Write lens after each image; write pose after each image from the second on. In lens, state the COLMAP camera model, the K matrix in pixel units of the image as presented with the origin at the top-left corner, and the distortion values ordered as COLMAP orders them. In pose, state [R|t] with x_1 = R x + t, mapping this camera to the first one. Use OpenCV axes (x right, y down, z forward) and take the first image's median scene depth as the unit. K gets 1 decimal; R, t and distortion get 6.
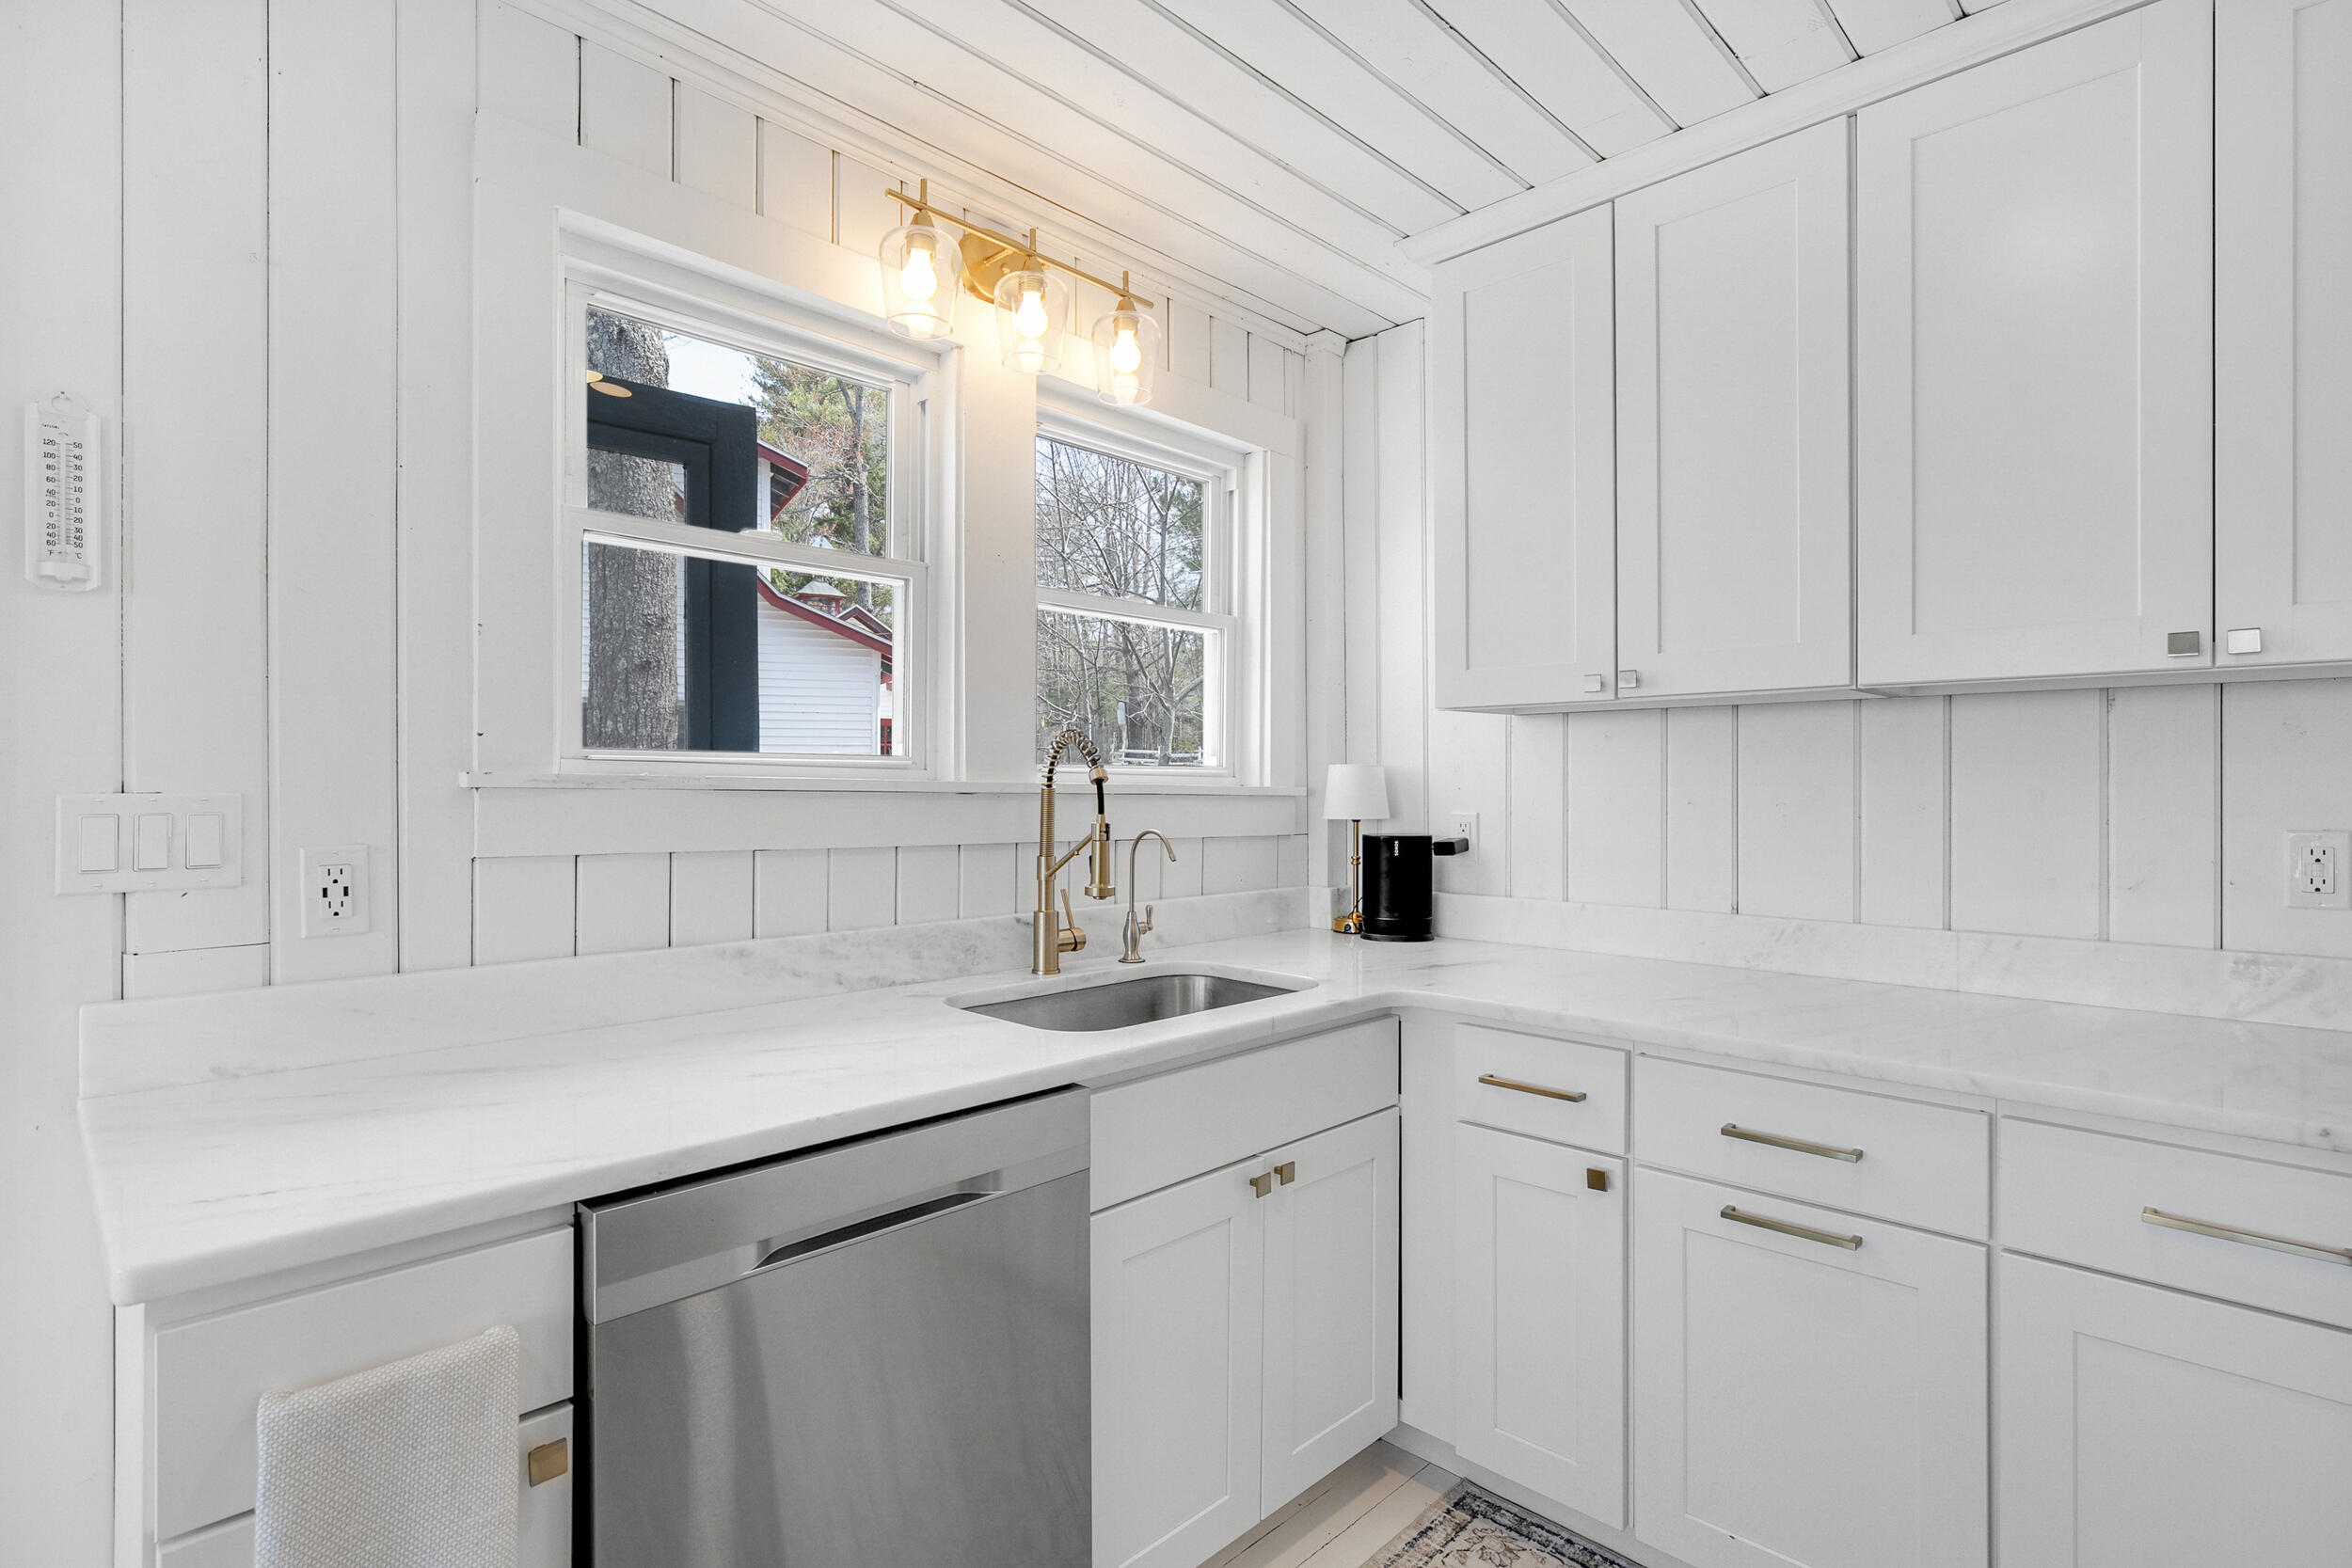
lens RADIAL K [[1138.1, 0, 1169.1], [0, 1138.1, 783.5], [0, 0, 1]] dist [-0.004262, -0.000198]
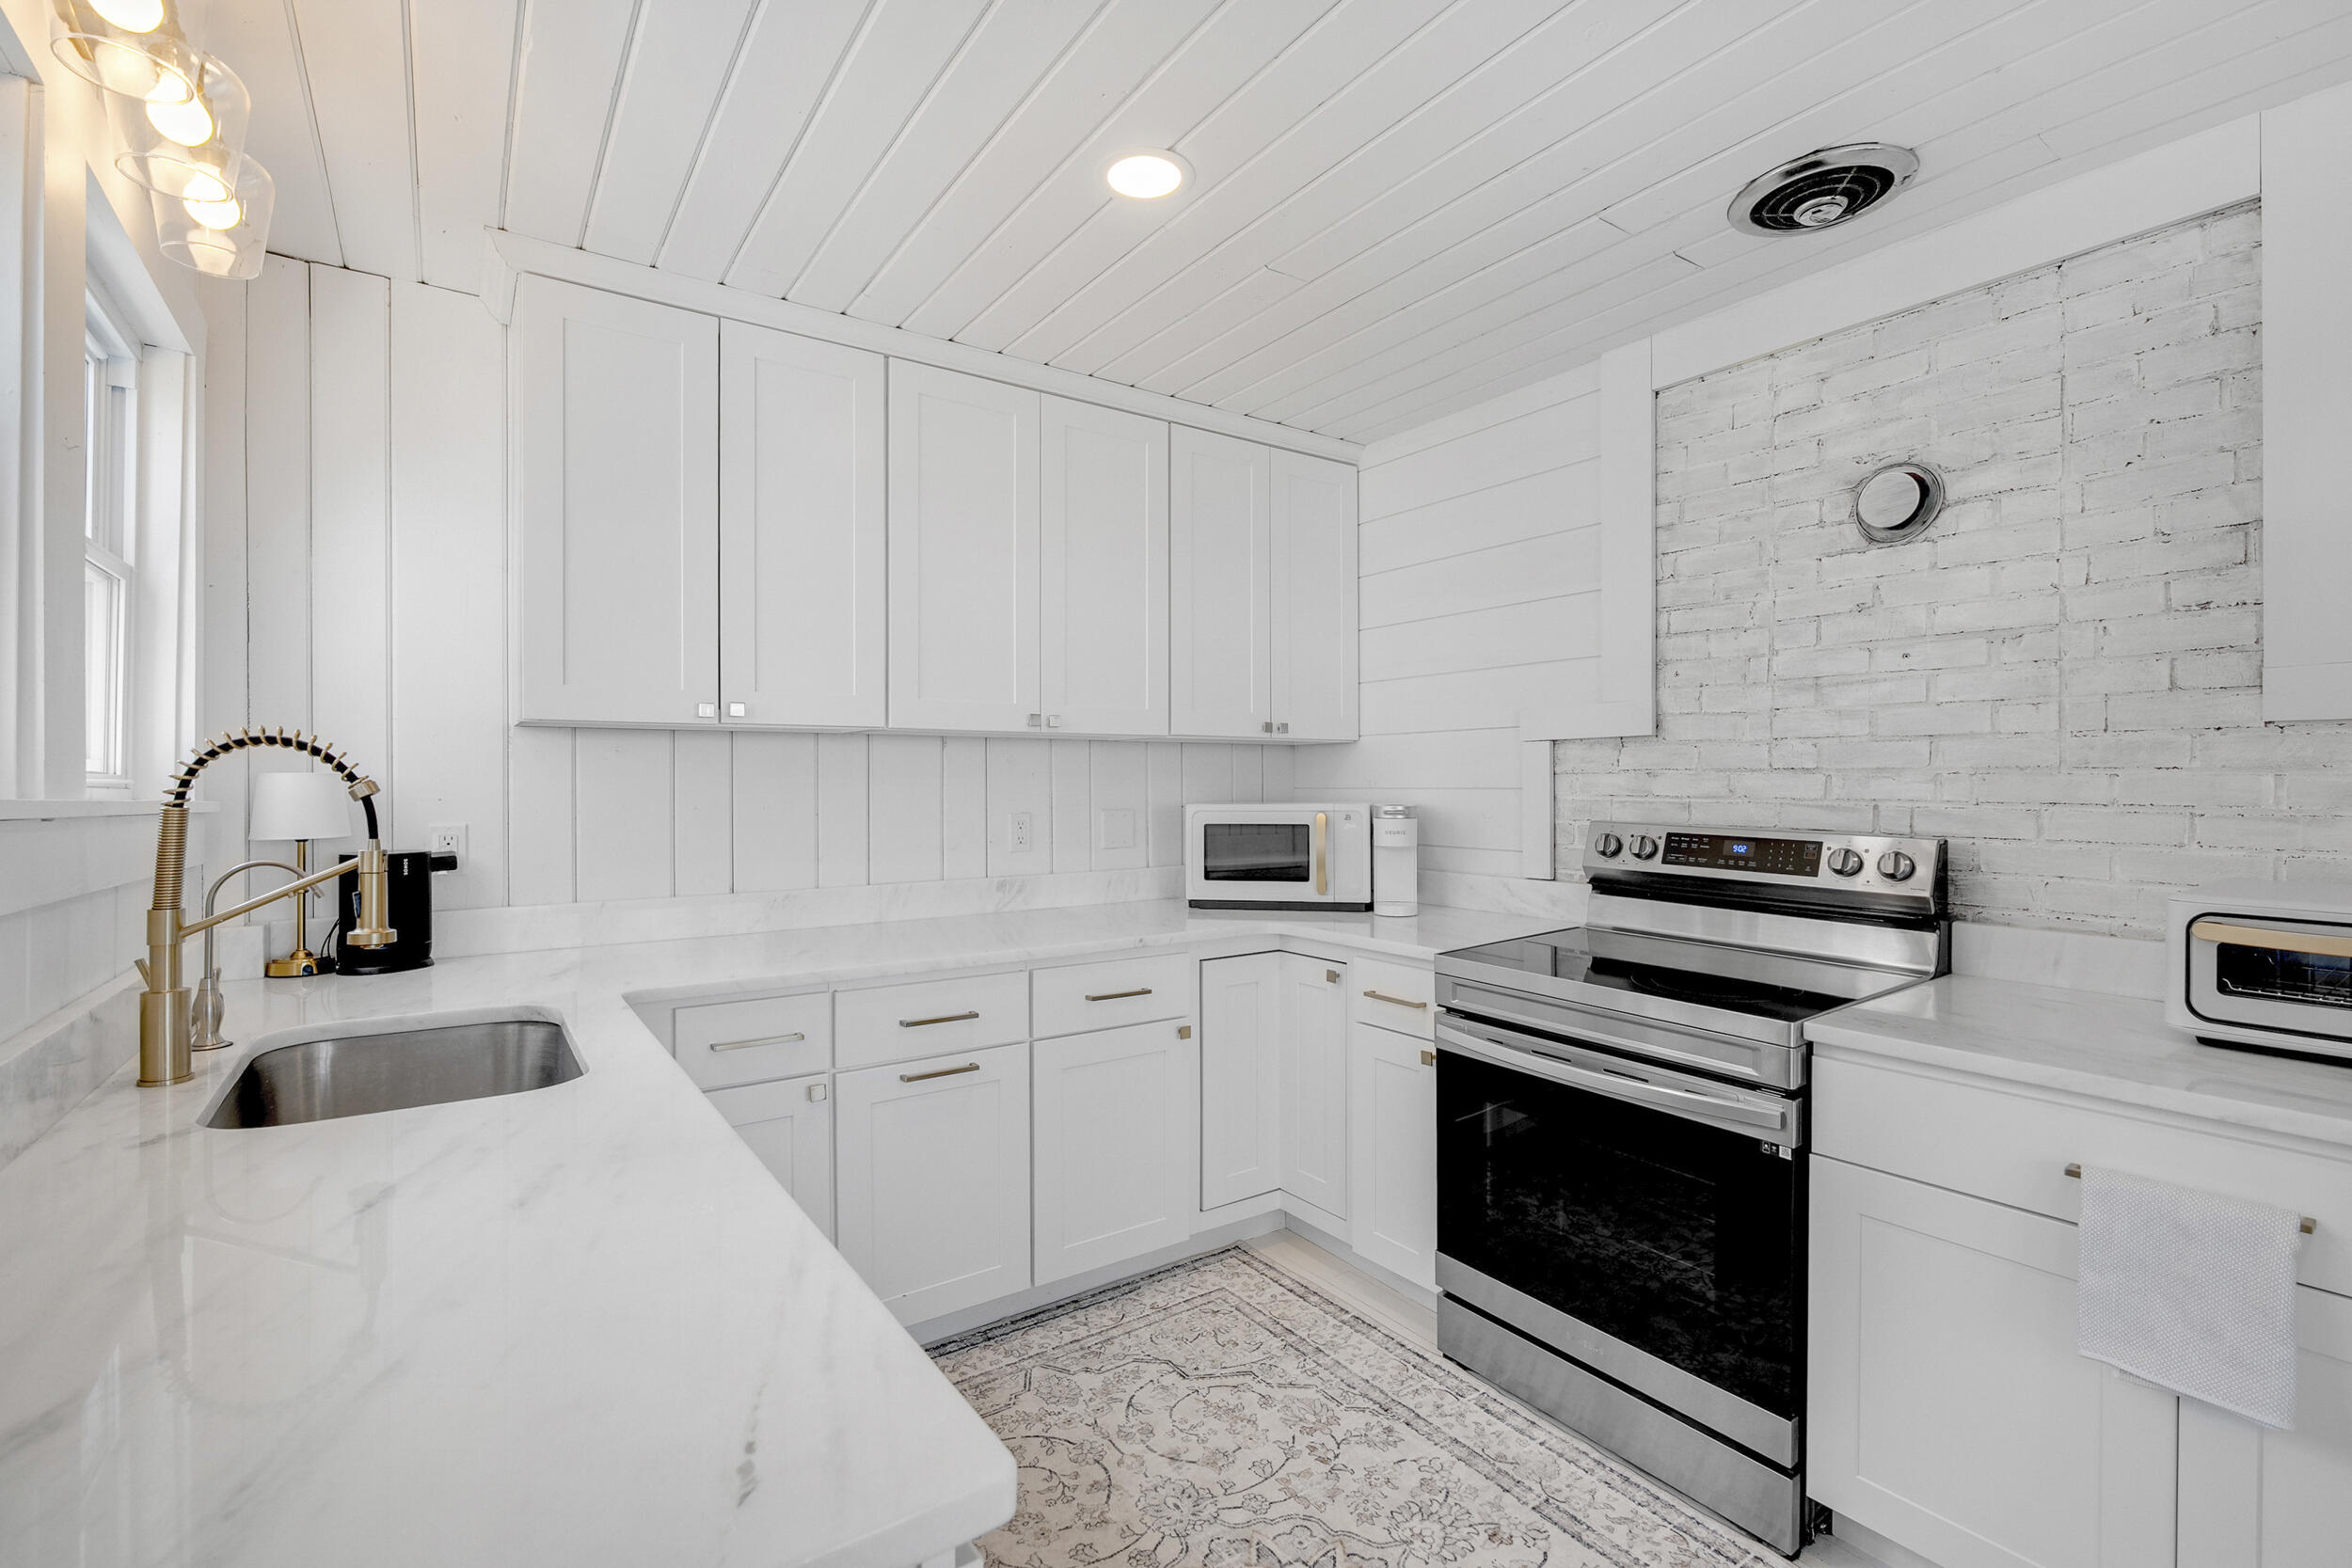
lens RADIAL K [[1060.1, 0, 1180.7], [0, 1060.1, 778.3], [0, 0, 1]] dist [-0.004536, -0.000030]
pose [[0.180913, 0.003478, 0.983493, -0.617647], [0.003960, 0.999983, -0.004265, -0.008946], [-0.983491, 0.004666, 0.180896, 0.295531]]
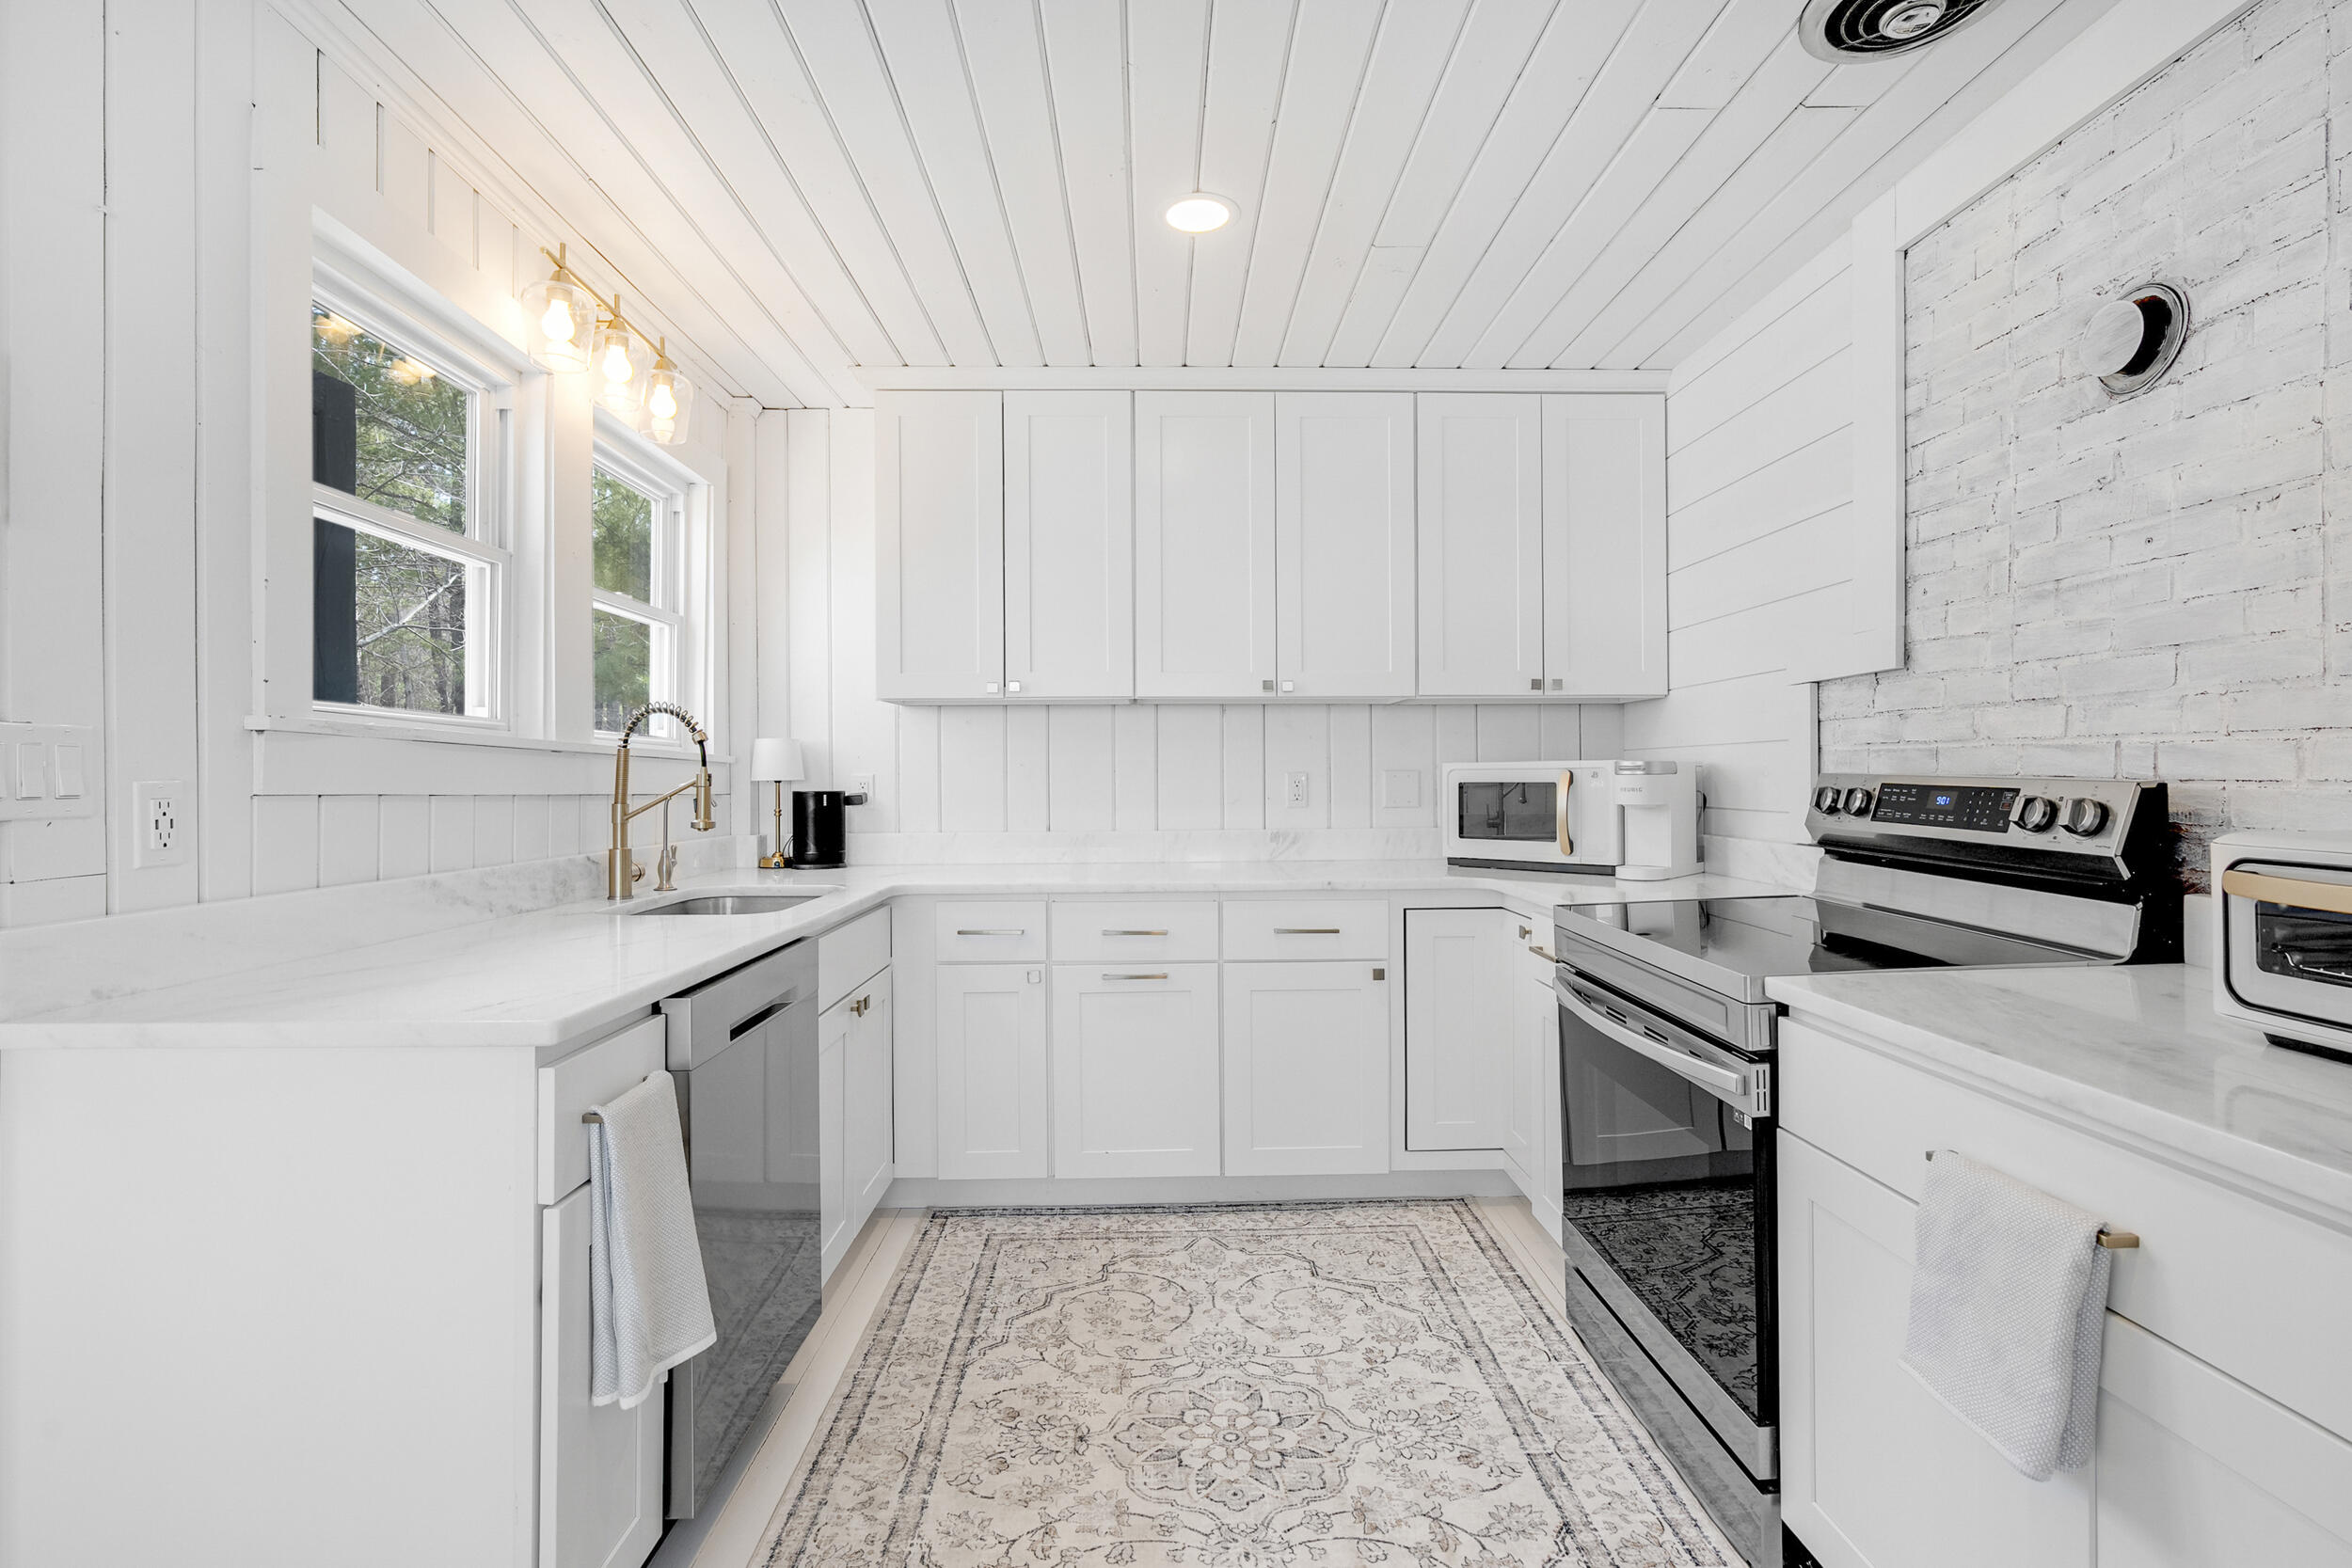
lens RADIAL K [[1099.4, 0, 1176.1], [0, 1099.4, 769.8], [0, 0, 1]] dist [-0.003777, 0.001179]
pose [[0.693360, 0.000861, 0.720591, -0.547198], [0.005747, 0.999961, -0.006725, 0.038576], [-0.720569, 0.008805, 0.693327, -0.252726]]
